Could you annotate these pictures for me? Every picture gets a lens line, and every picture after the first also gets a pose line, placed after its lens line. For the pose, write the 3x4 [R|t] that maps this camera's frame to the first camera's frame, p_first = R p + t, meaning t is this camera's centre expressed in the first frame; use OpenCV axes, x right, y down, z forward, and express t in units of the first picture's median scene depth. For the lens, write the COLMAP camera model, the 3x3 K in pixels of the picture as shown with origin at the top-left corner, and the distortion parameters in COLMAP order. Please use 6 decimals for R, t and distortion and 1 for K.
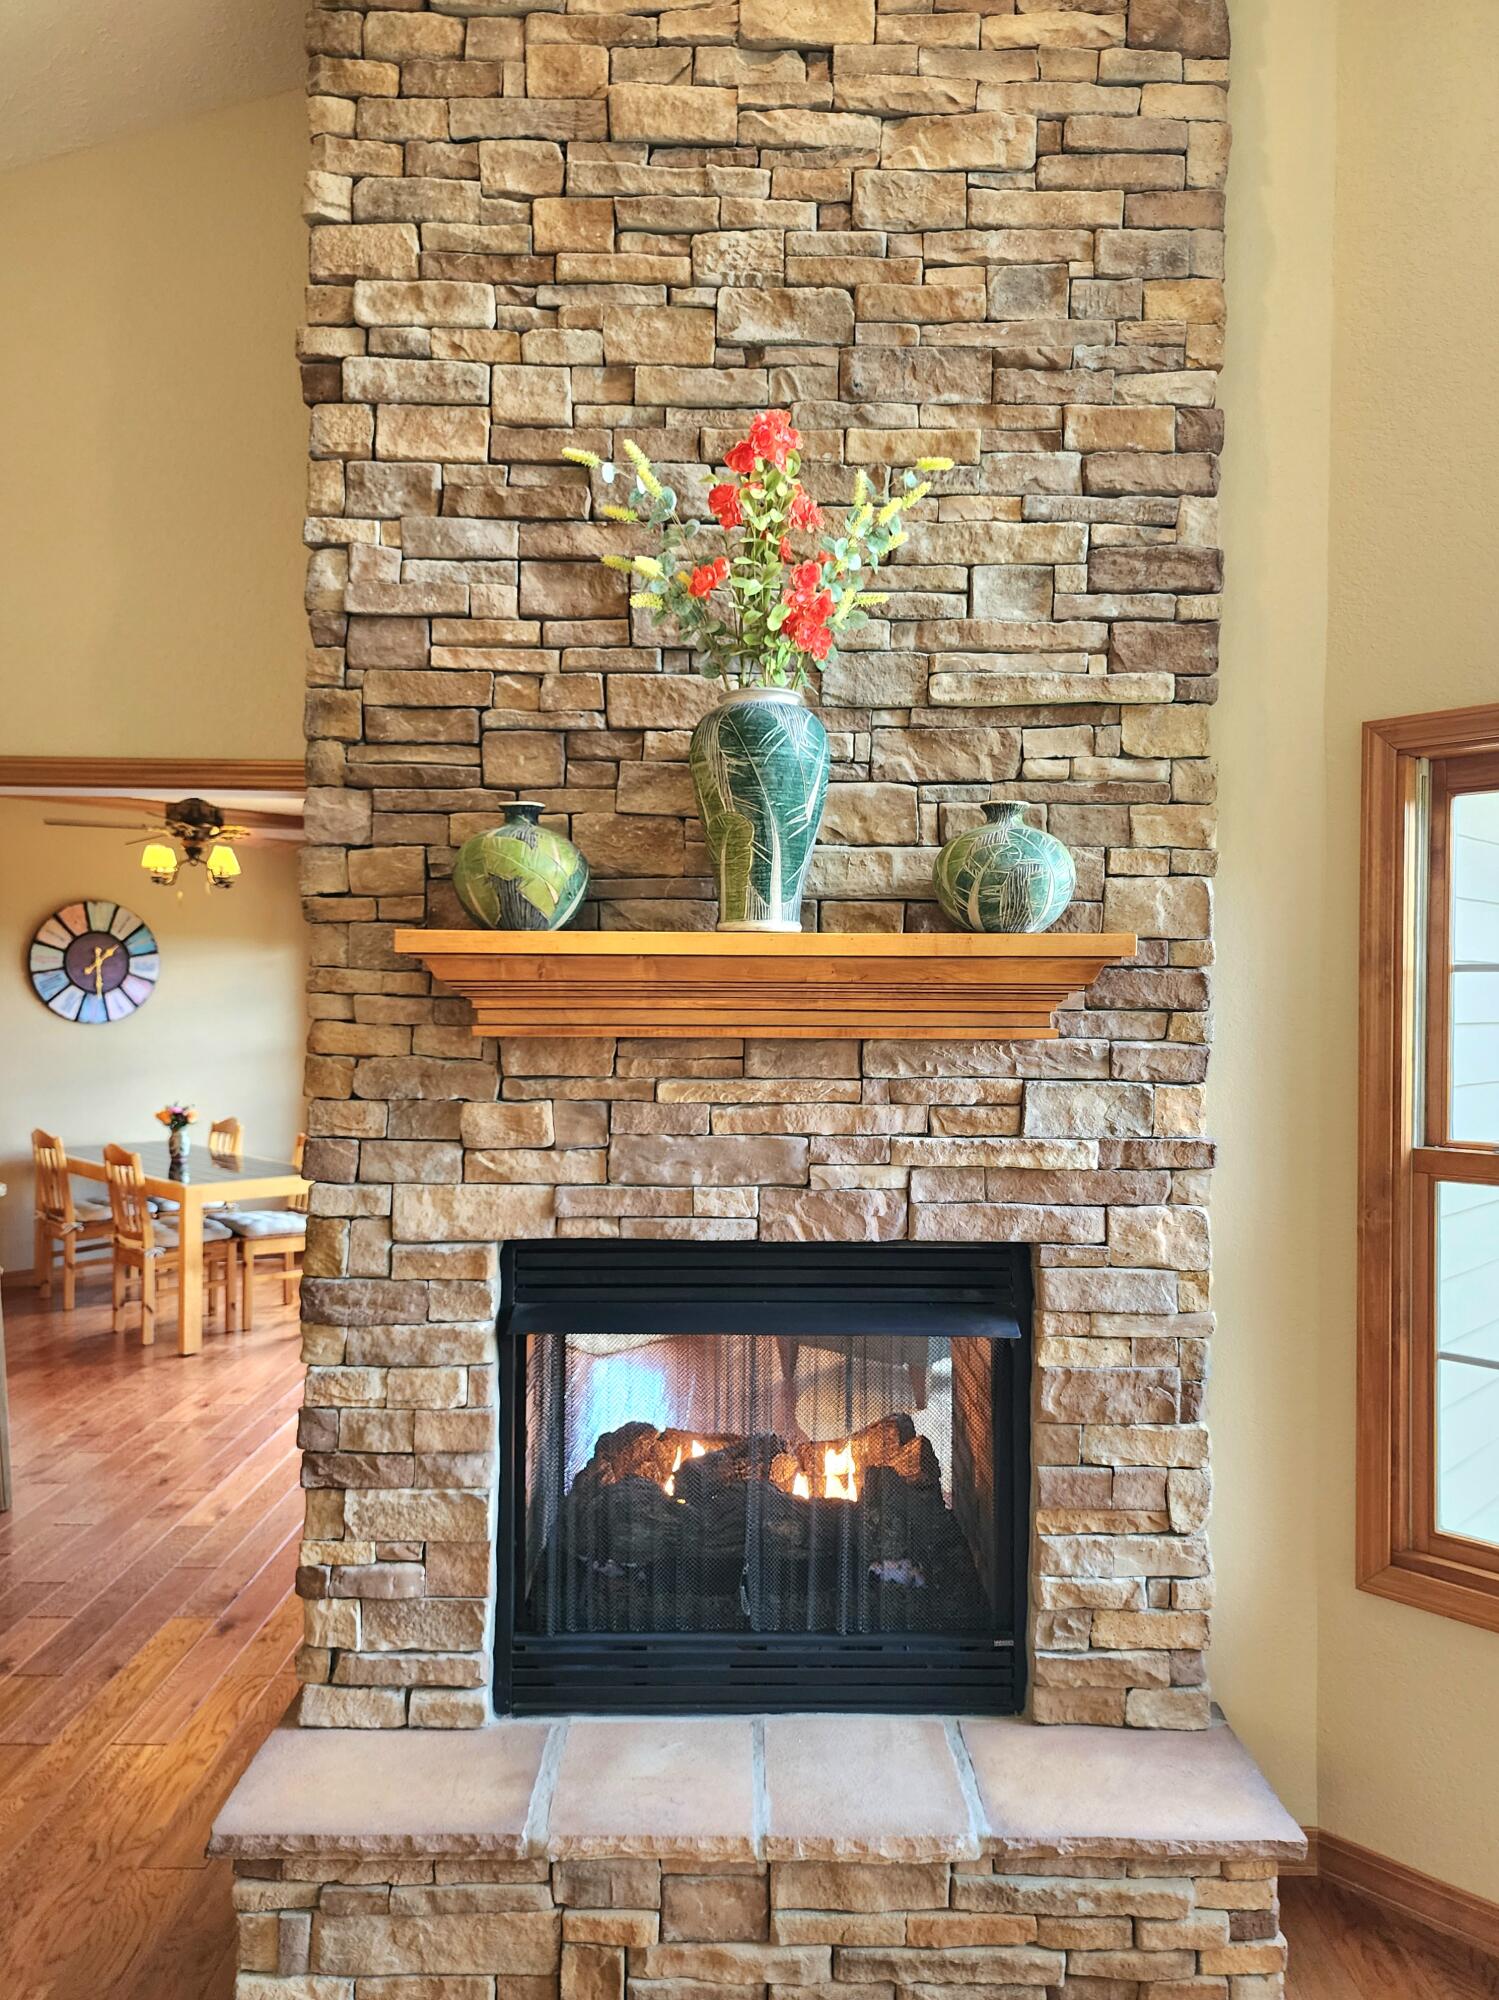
lens RADIAL K [[1418.6, 0, 764.4], [0, 1418.6, 994.1], [0, 0, 1]] dist [0.035632, -0.025482]
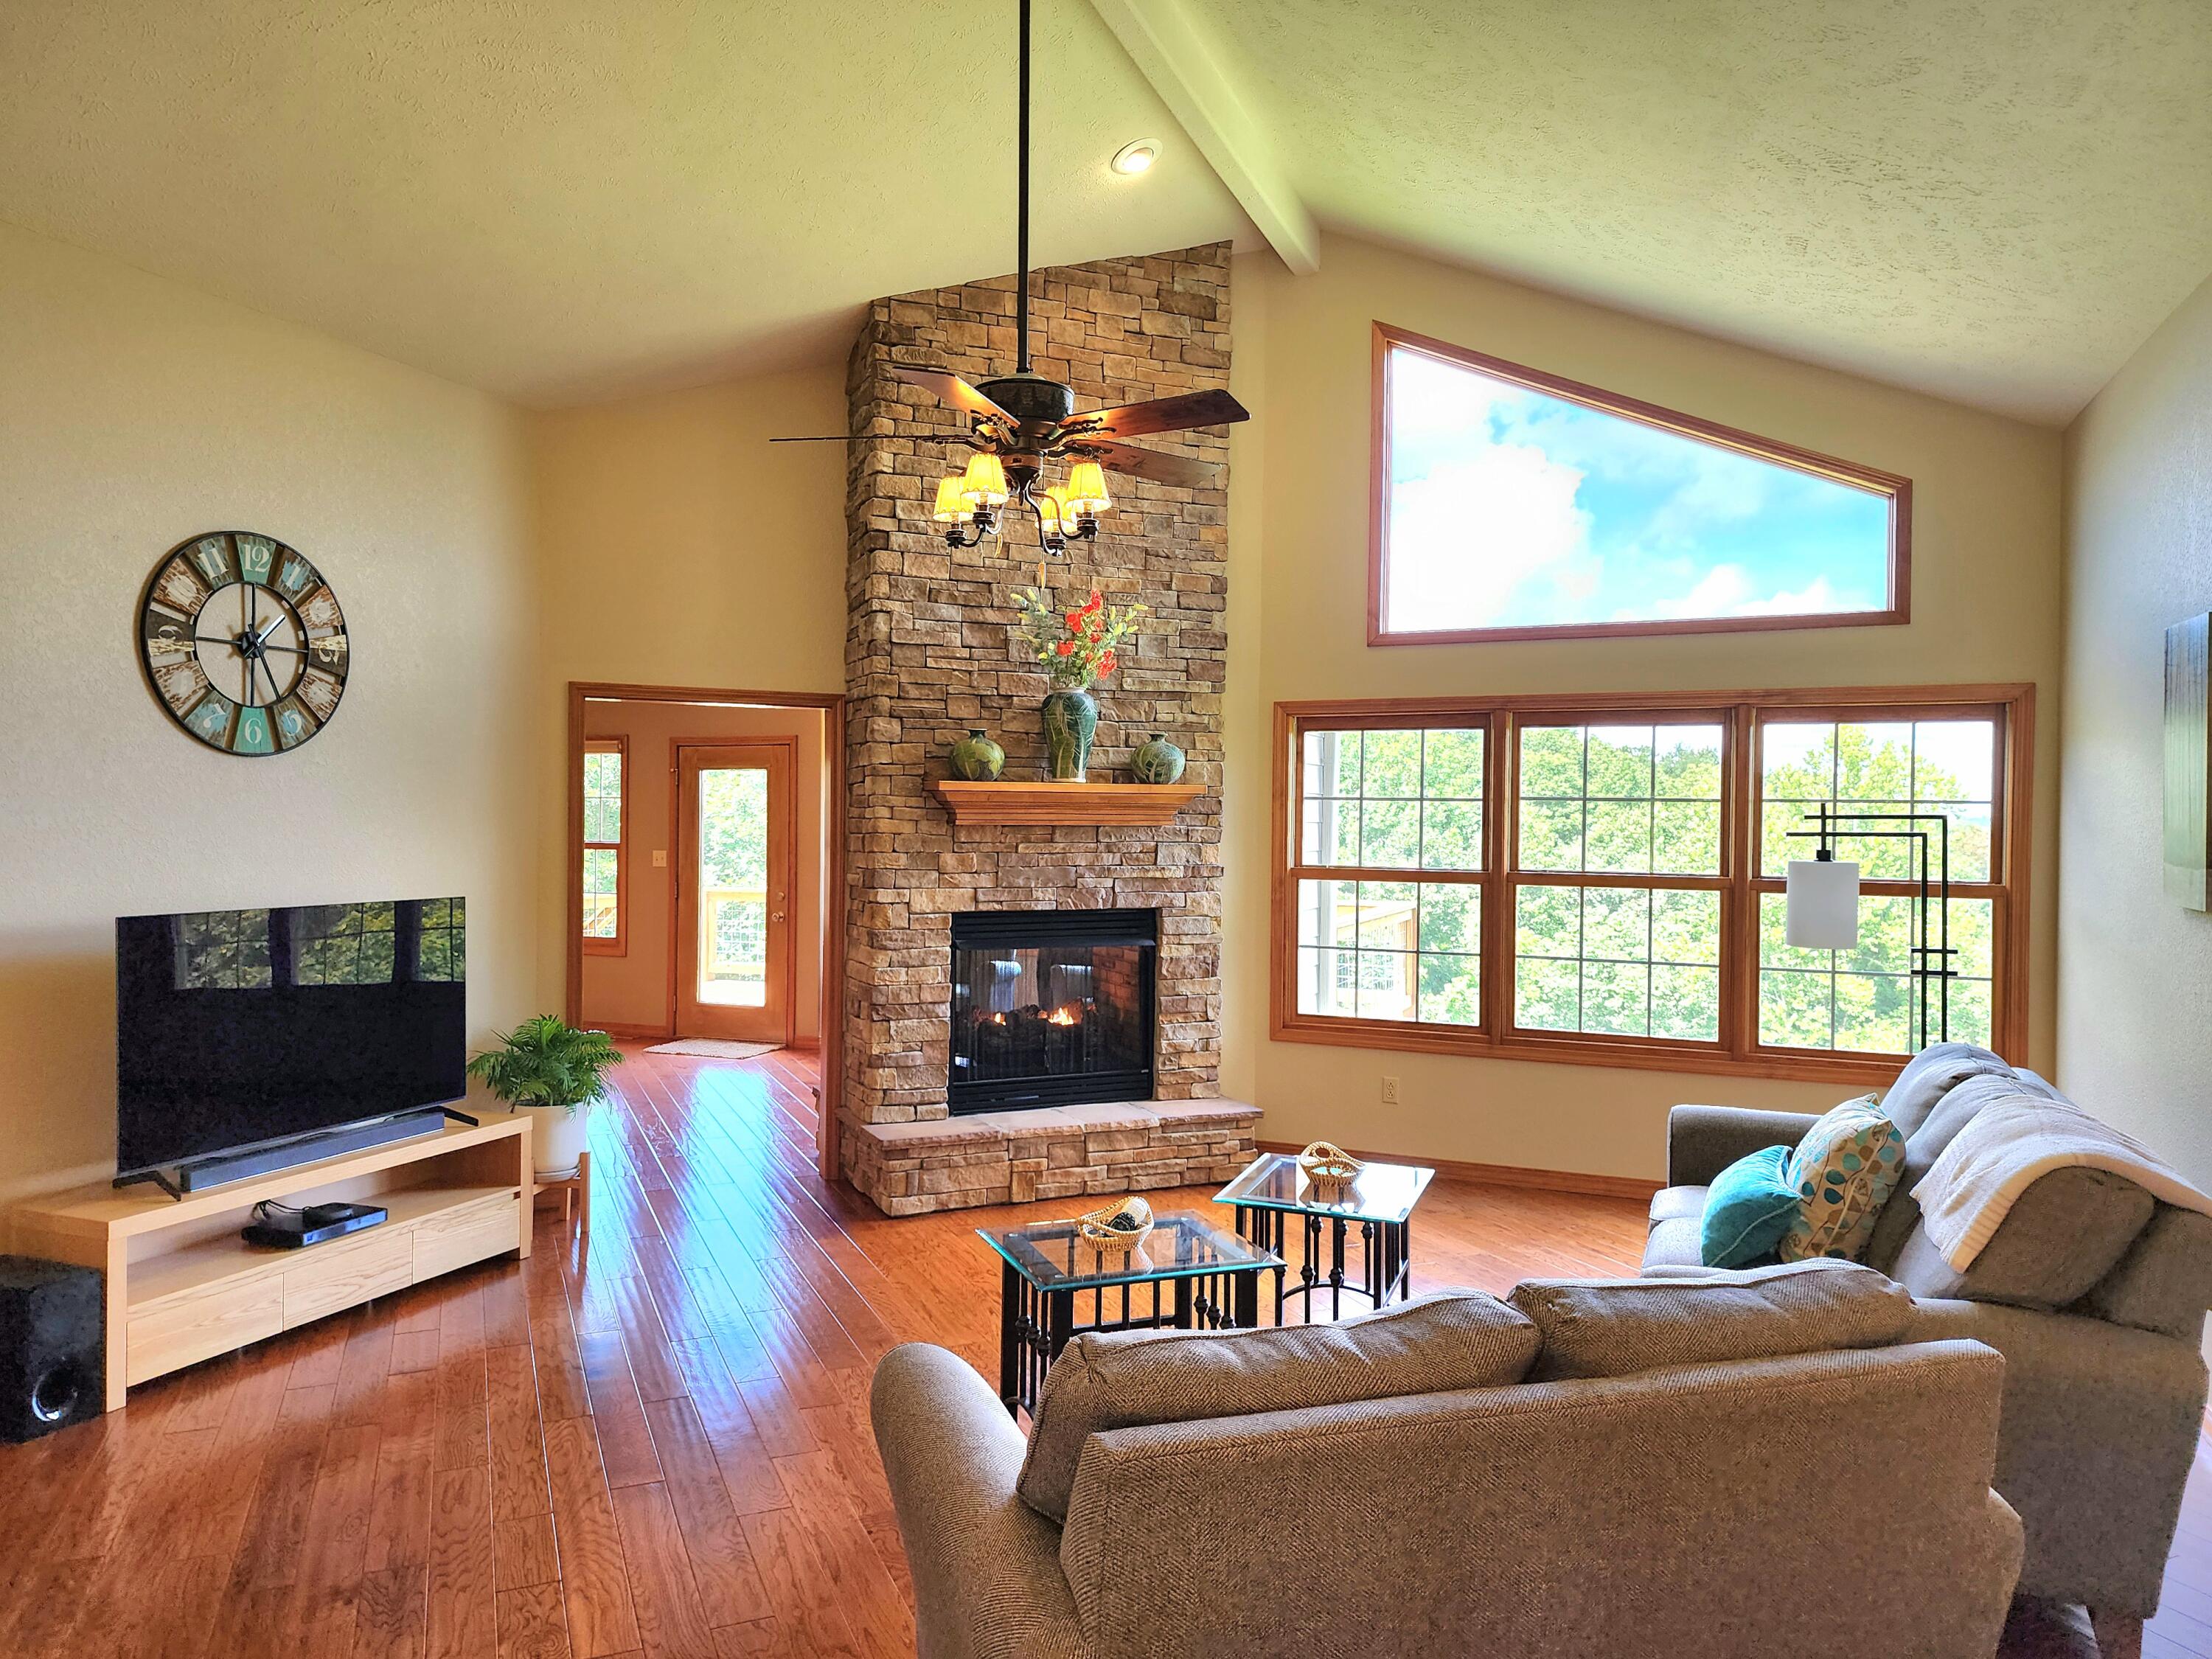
lens RADIAL K [[1569.0, 0, 1096.8], [0, 1569.0, 826.4], [0, 0, 1]] dist [0.035632, -0.025482]
pose [[0.917163, -0.001805, 0.398508, -1.006230], [-0.002930, 0.999932, 0.011274, 0.001870], [-0.398502, -0.011508, 0.917095, -1.475454]]
